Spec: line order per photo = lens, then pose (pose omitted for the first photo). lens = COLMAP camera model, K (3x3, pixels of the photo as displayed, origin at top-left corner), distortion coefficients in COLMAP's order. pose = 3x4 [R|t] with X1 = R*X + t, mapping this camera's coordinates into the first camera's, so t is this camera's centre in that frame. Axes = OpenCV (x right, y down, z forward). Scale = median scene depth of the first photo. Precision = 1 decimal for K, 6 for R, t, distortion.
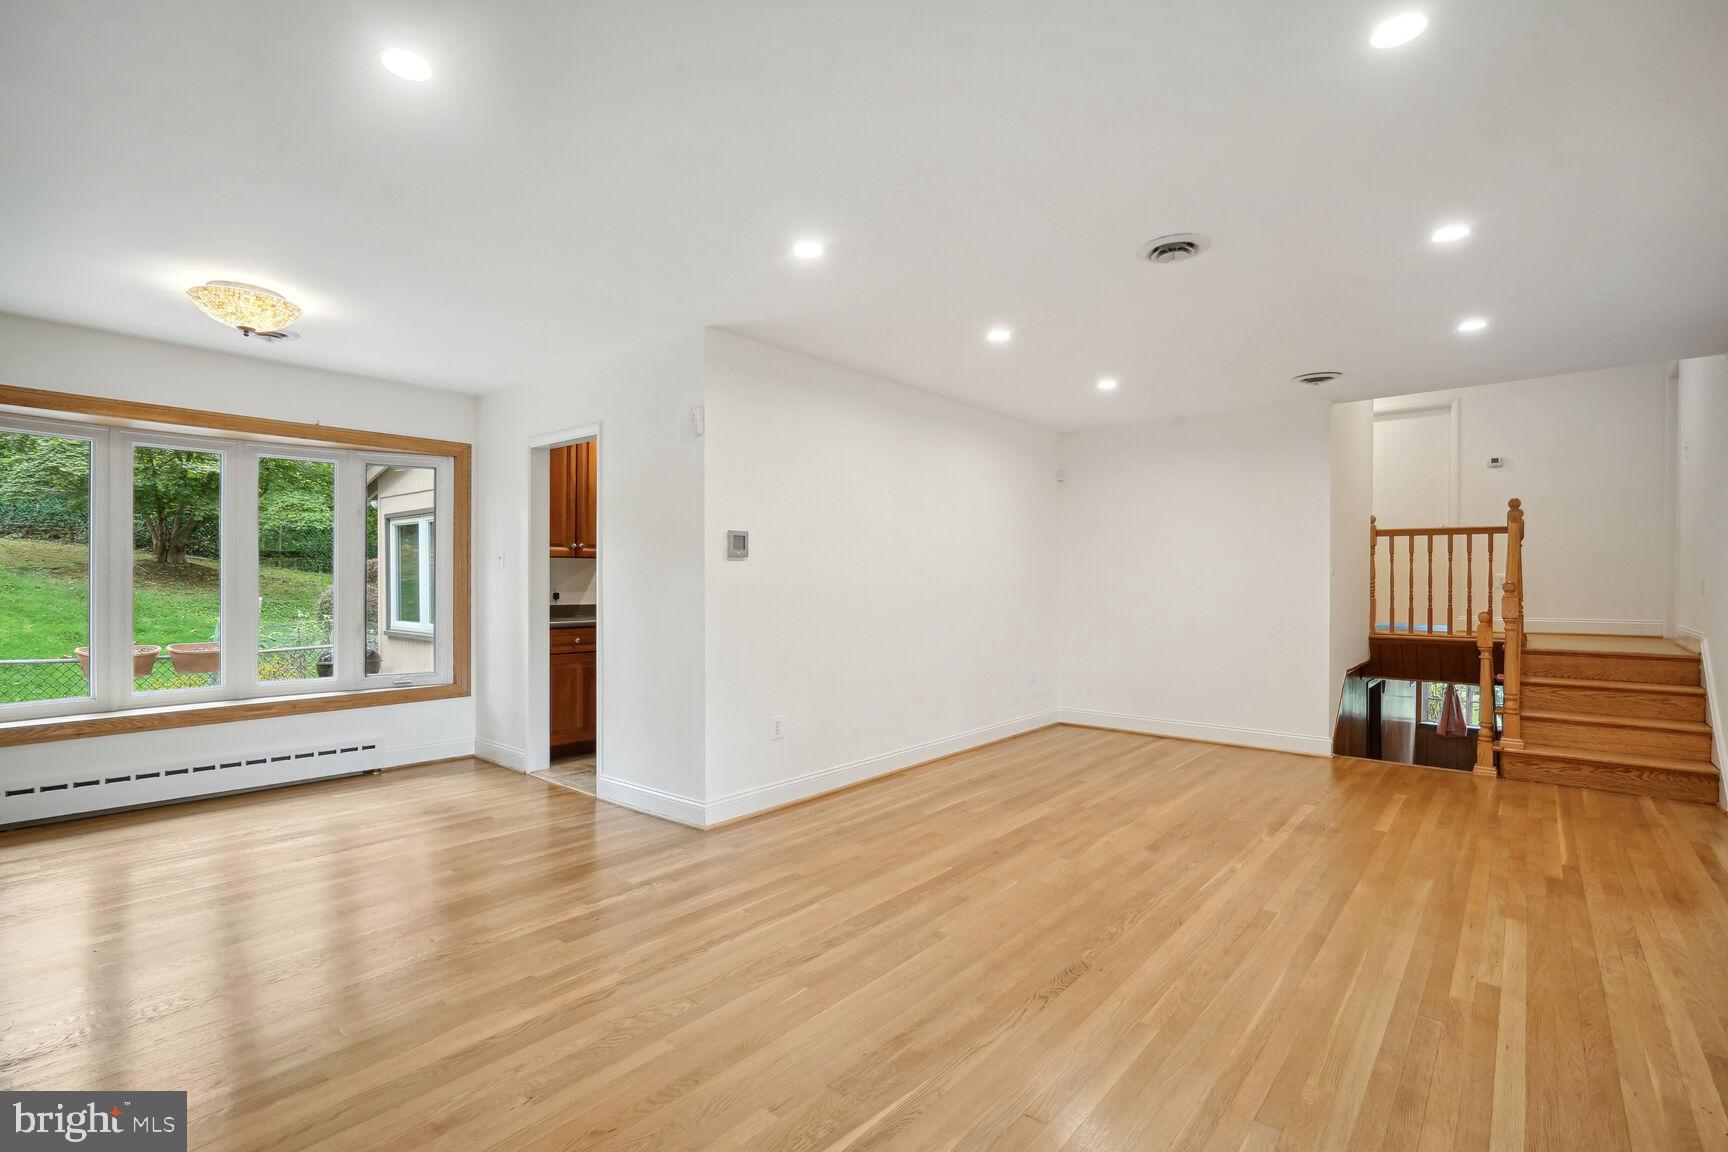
lens RADIAL K [[797.7, 0, 846.1], [0, 797.7, 578.3], [0, 0, 1]] dist [-0.017123, 0.002518]
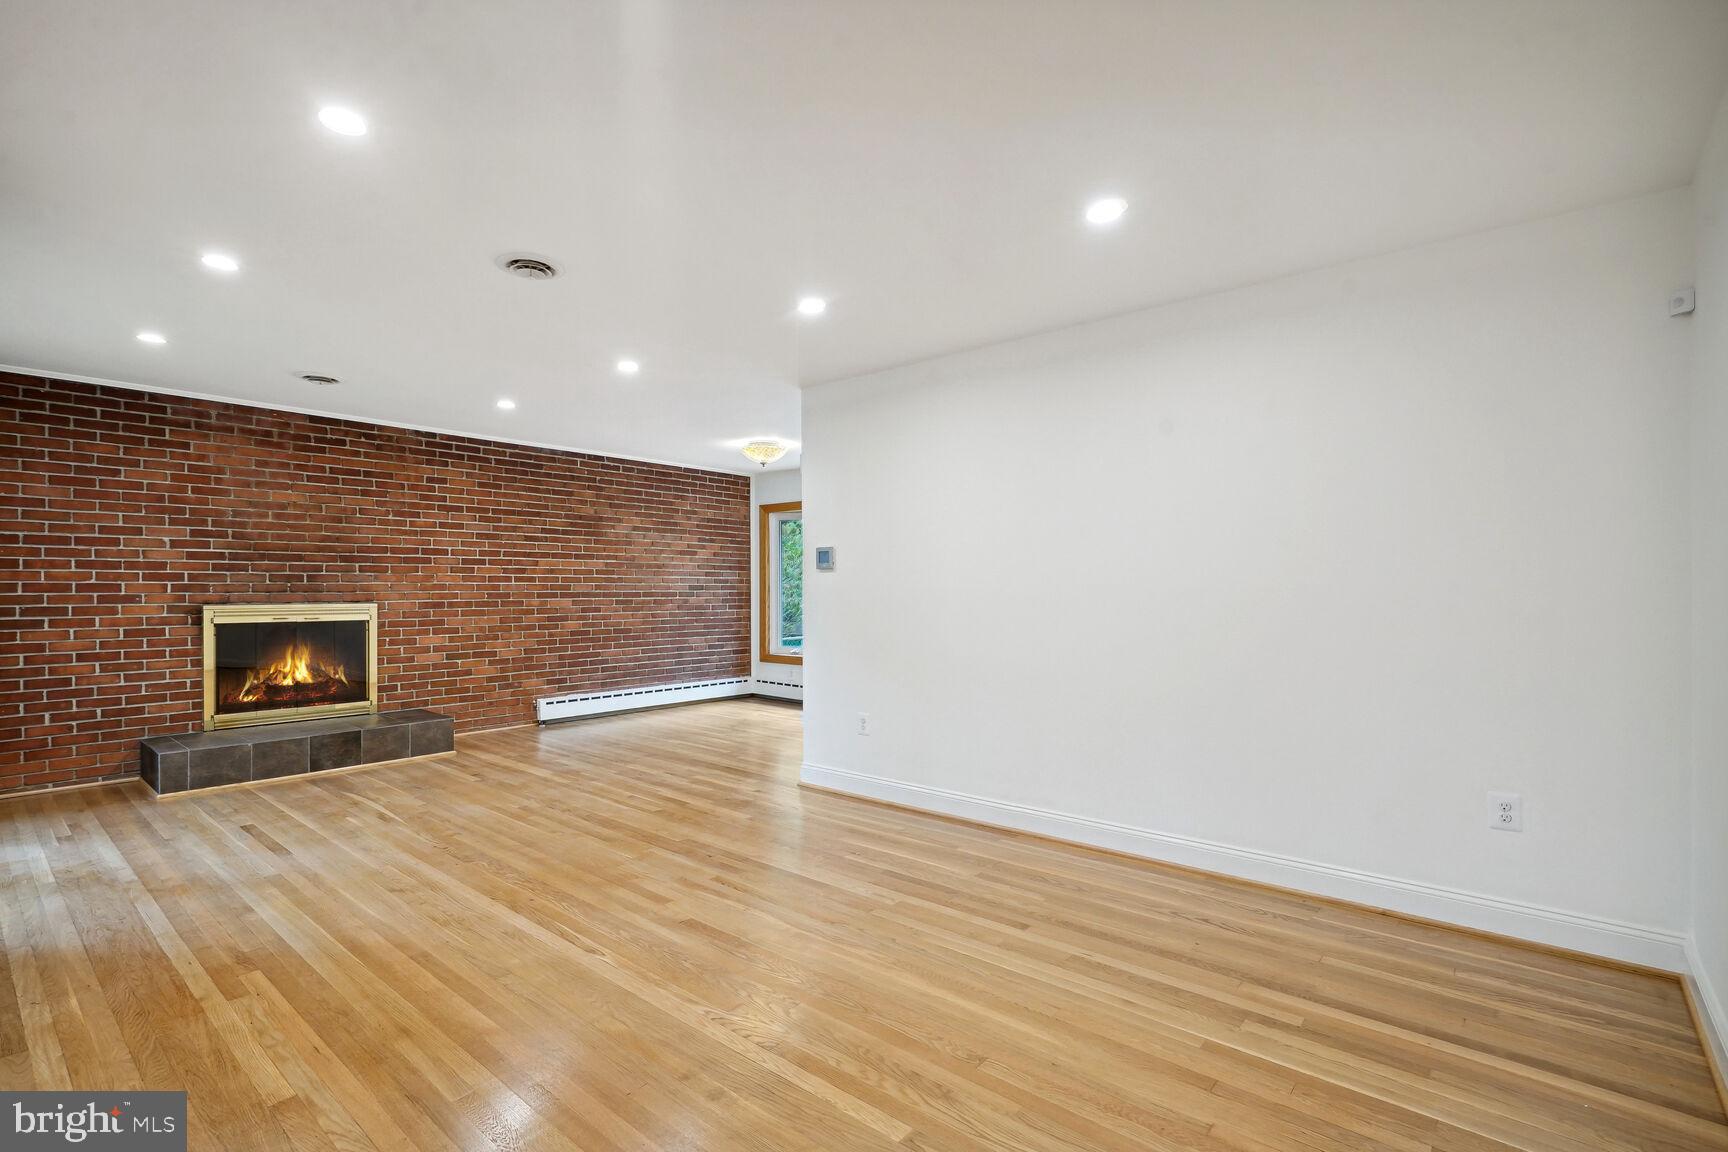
lens RADIAL K [[797.7, 0, 851.4], [0, 797.7, 585.0], [0, 0, 1]] dist [-0.017123, 0.002518]
pose [[0.013873, -0.001855, -0.999902, 1.307211], [-0.001120, 0.999998, -0.001871, -0.000408], [0.999903, 0.001146, 0.013871, 1.262166]]
